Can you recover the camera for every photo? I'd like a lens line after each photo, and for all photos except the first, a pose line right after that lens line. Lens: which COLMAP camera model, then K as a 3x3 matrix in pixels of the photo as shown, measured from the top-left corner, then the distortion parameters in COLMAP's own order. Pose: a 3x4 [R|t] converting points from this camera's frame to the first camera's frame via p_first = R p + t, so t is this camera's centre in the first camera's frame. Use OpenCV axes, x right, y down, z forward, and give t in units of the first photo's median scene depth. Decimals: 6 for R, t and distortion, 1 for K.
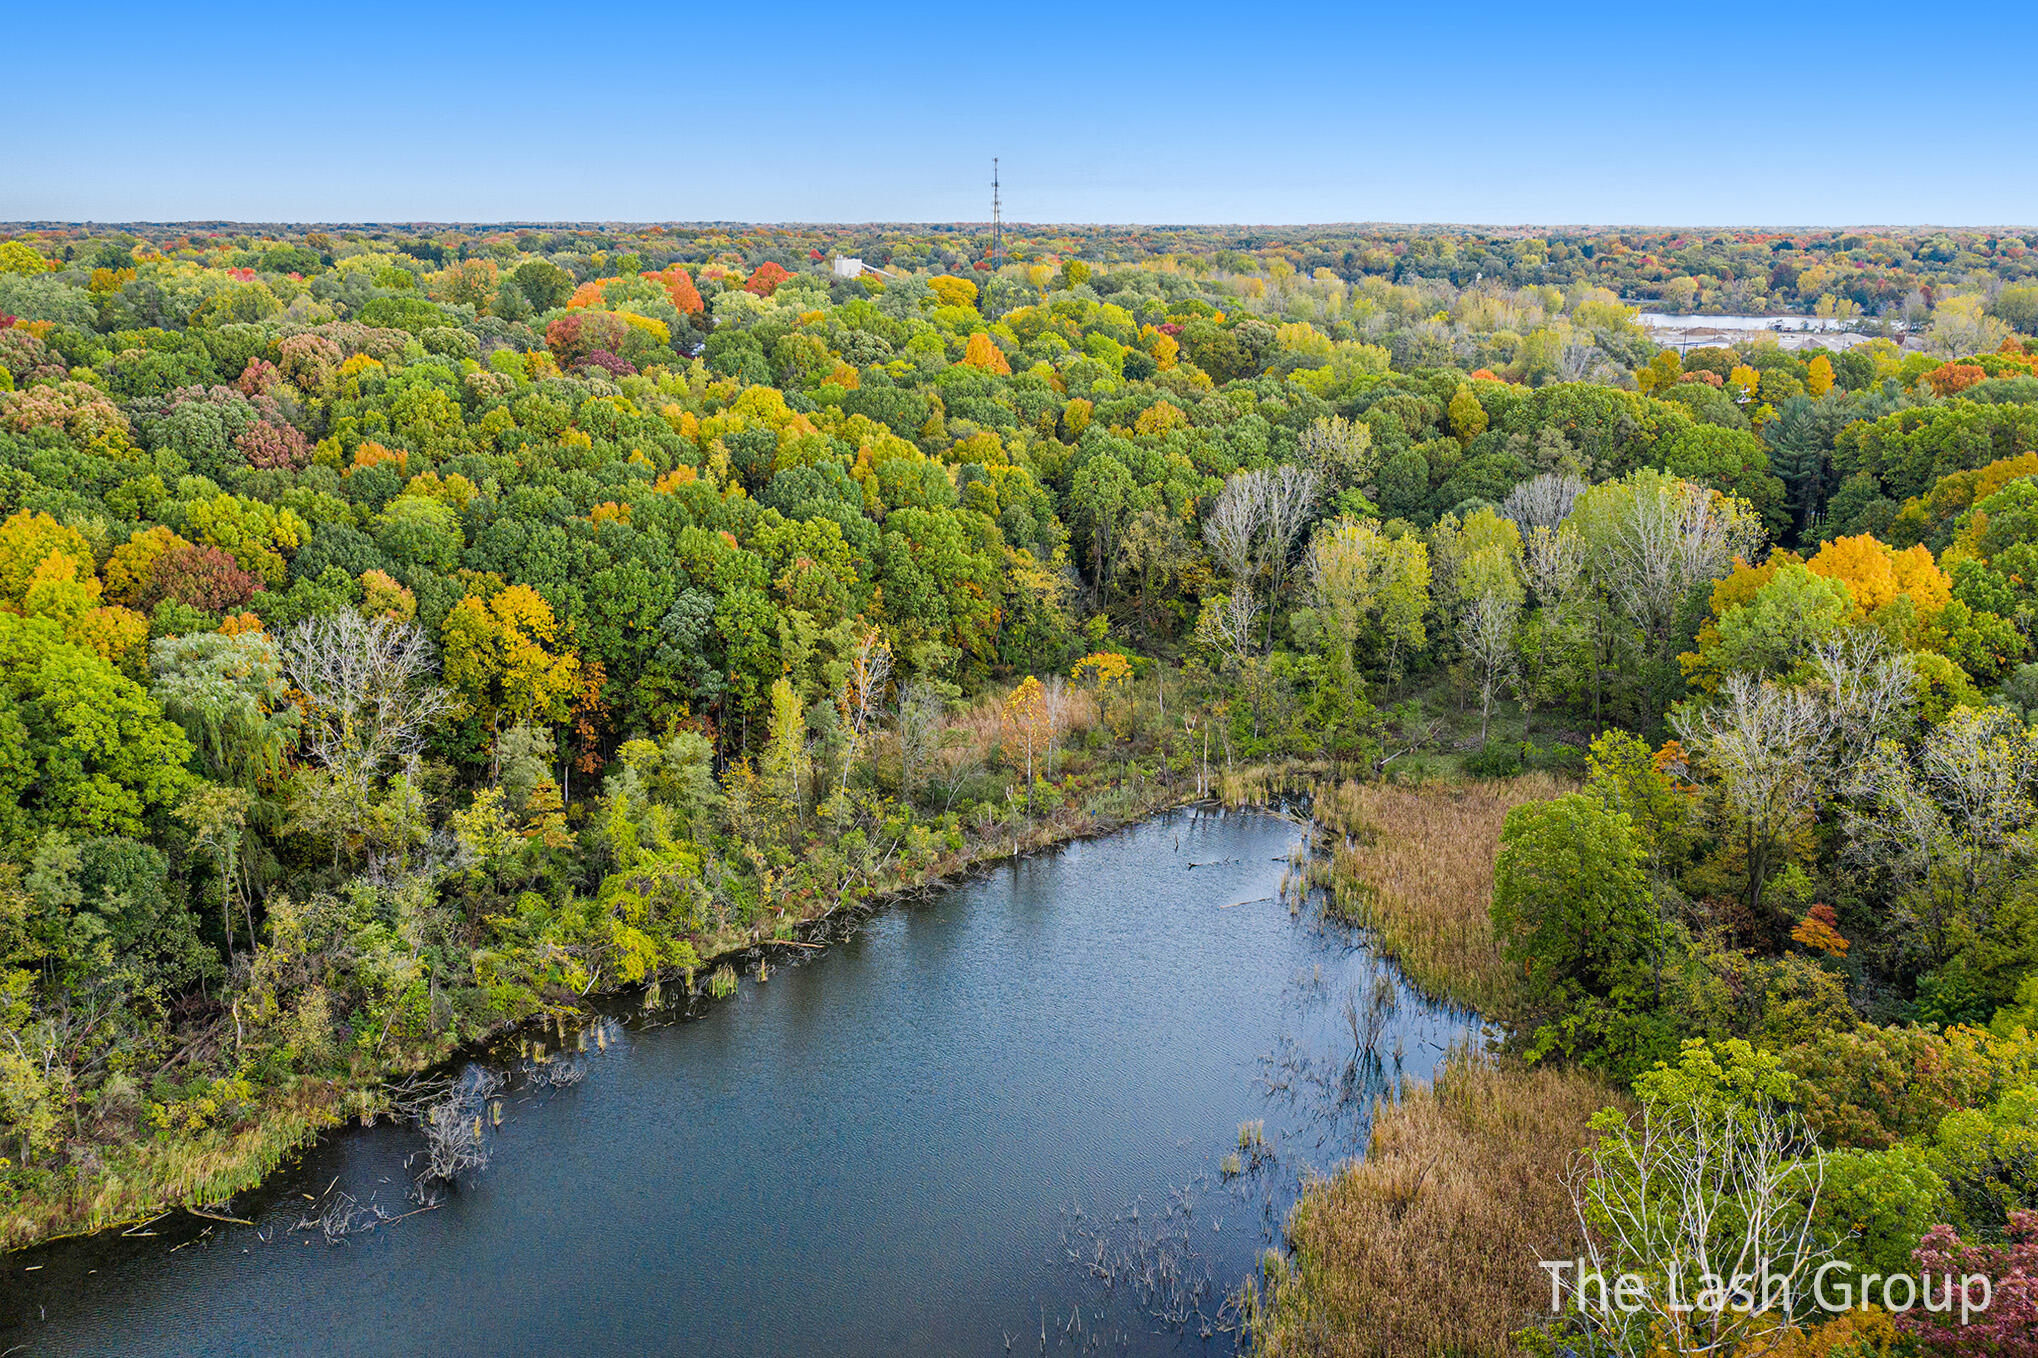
lens RADIAL K [[1578.8, 0, 995.8], [0, 1578.8, 681.2], [0, 0, 1]] dist [-0.011908, 0.001781]
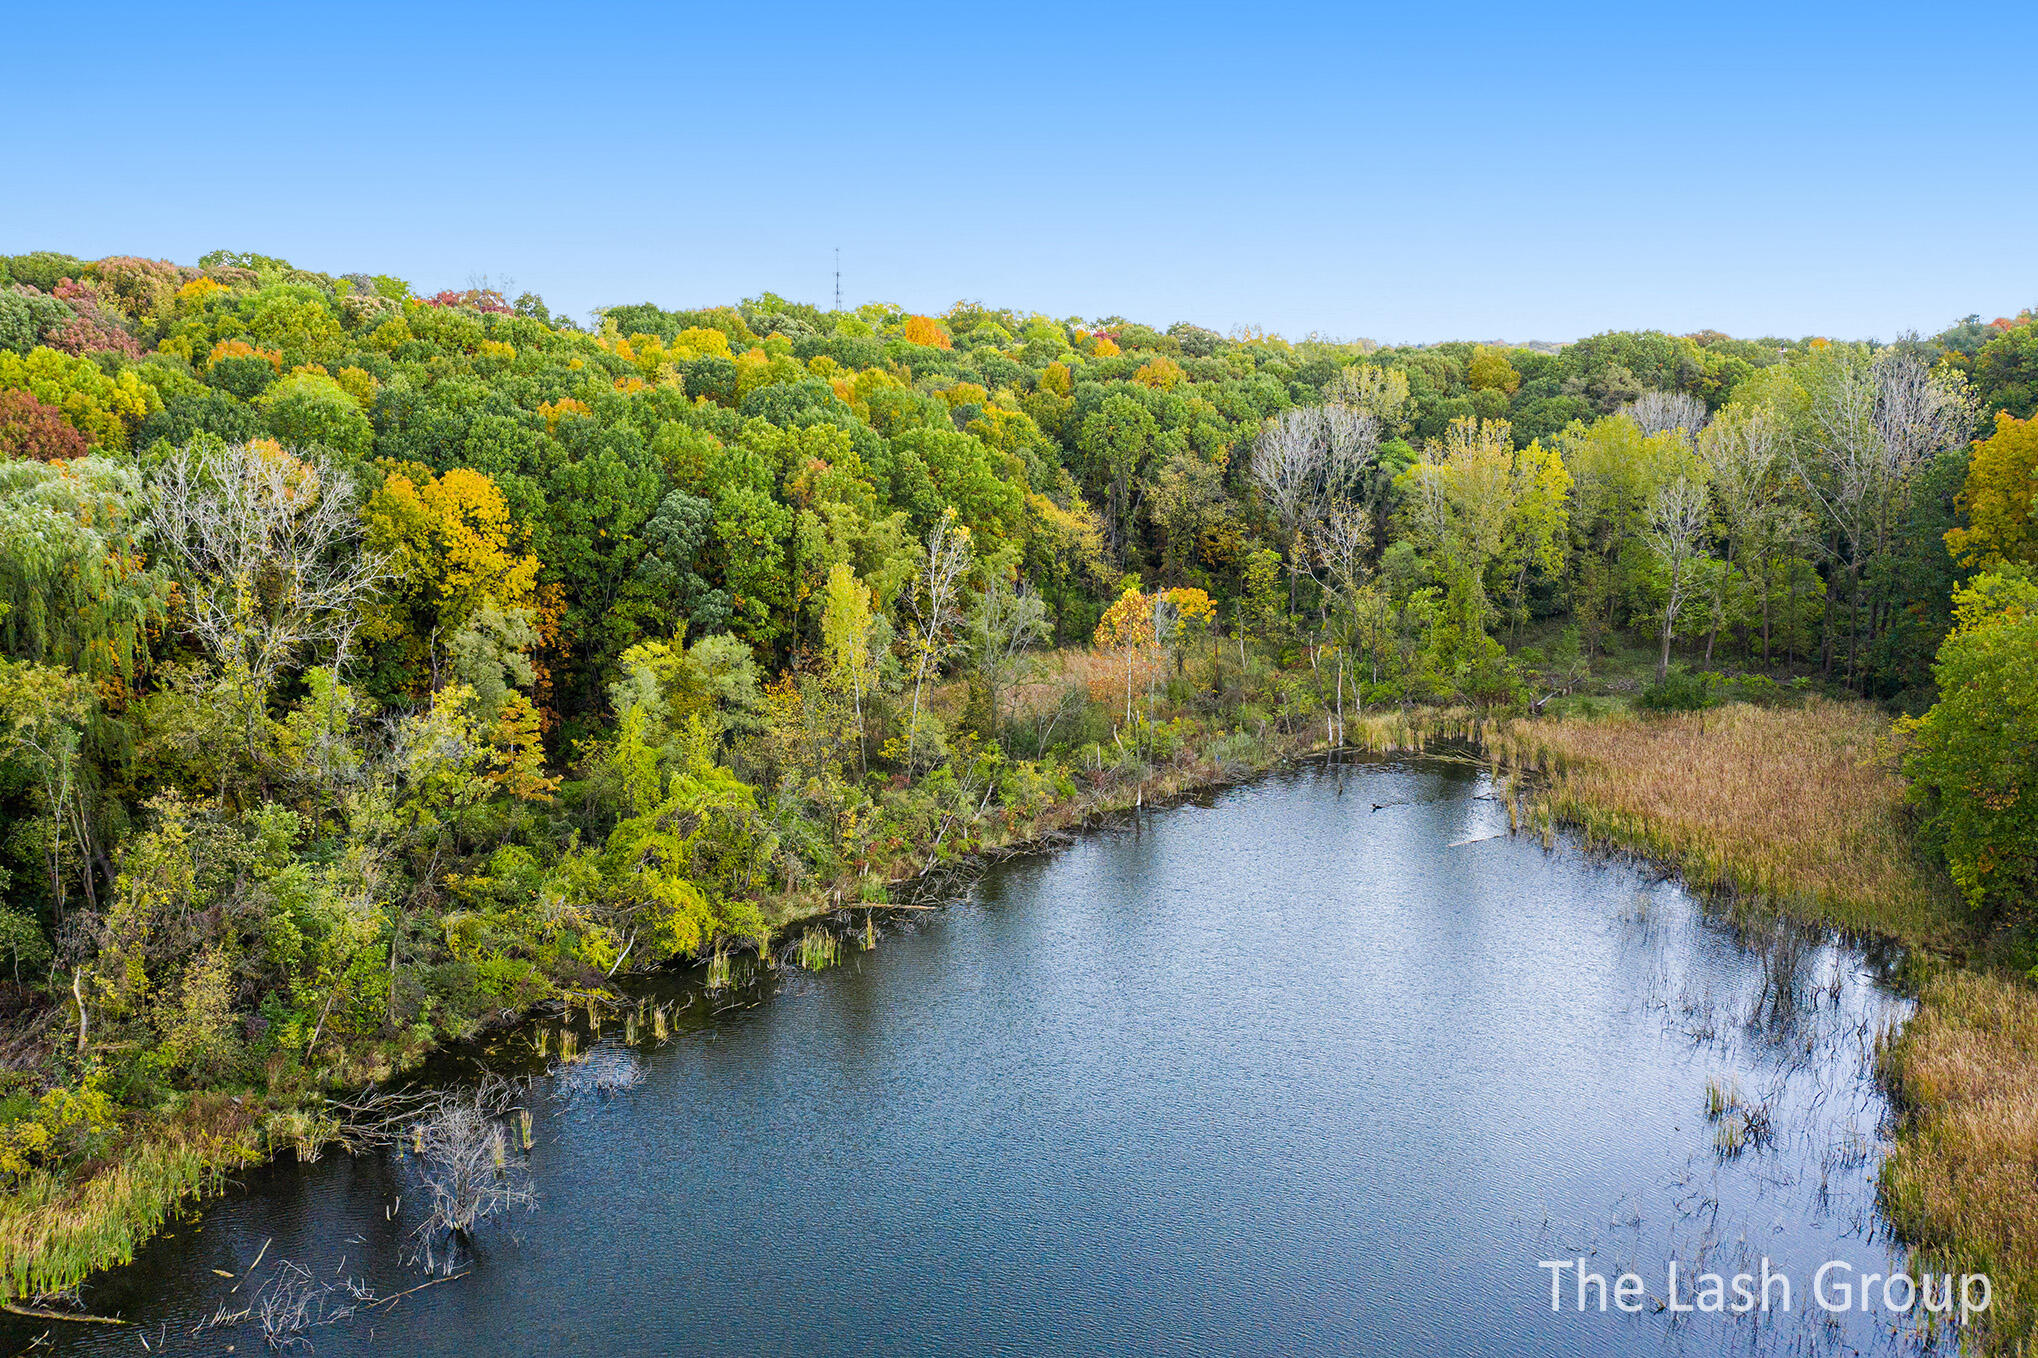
lens RADIAL K [[1578.8, 0, 995.8], [0, 1578.8, 681.2], [0, 0, 1]] dist [-0.011908, 0.001781]
pose [[0.993046, -0.014805, 0.116792, -0.171884], [0.023792, 0.996829, -0.075934, 0.126624], [-0.115297, 0.078185, 0.990249, 0.297665]]
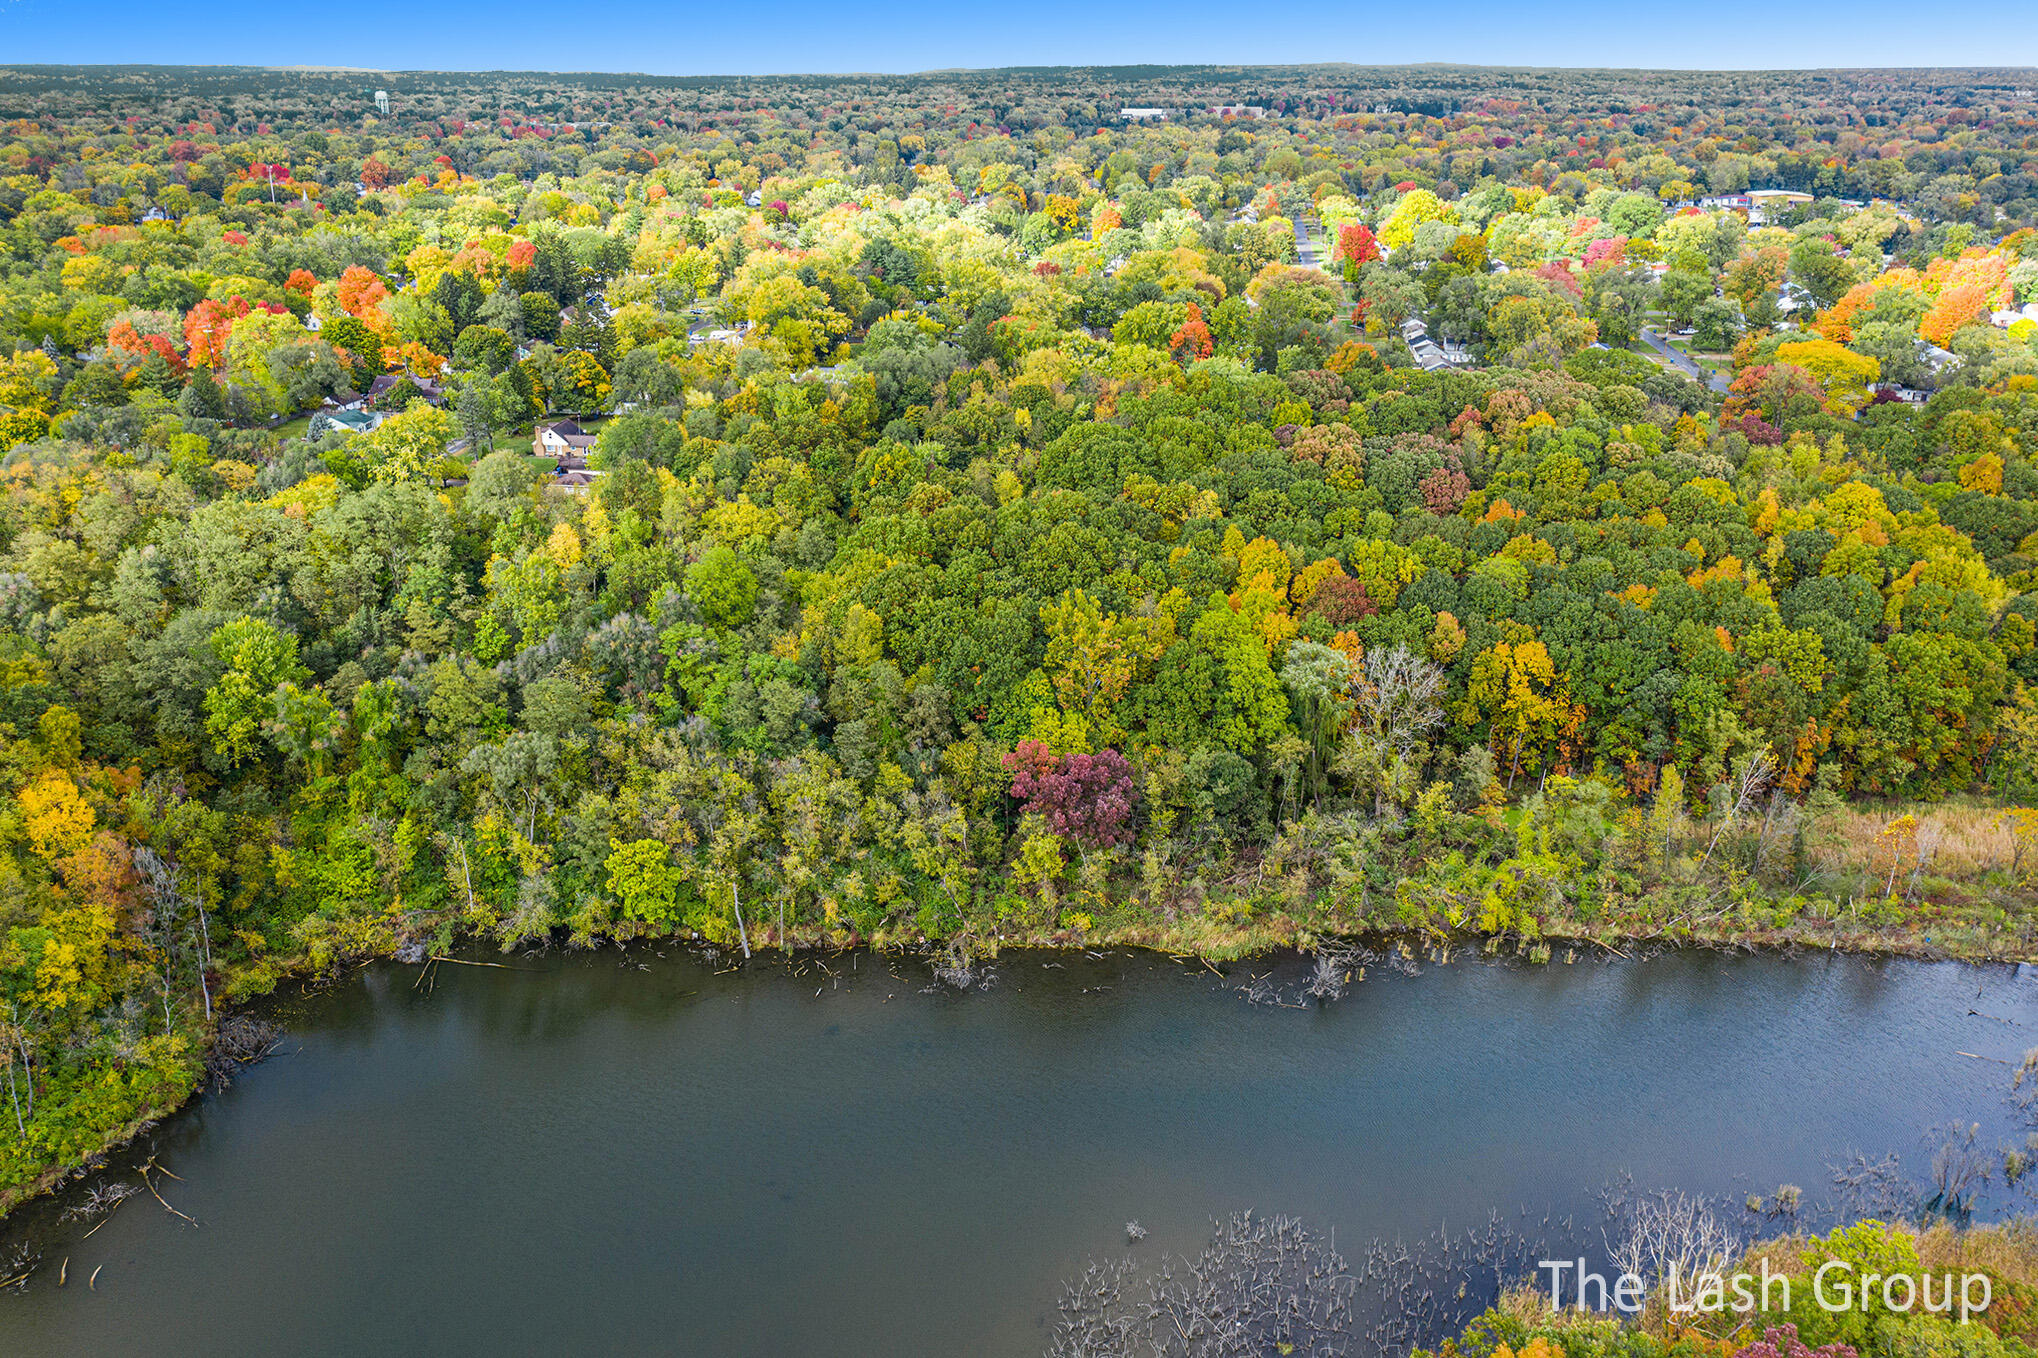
lens RADIAL K [[1578.8, 0, 995.8], [0, 1578.8, 681.2], [0, 0, 1]] dist [-0.011908, 0.001781]
pose [[0.664849, 0.266299, -0.697898, 0.464713], [-0.187834, 0.963875, 0.188850, -0.248561], [0.722976, 0.005532, 0.690851, -0.425212]]
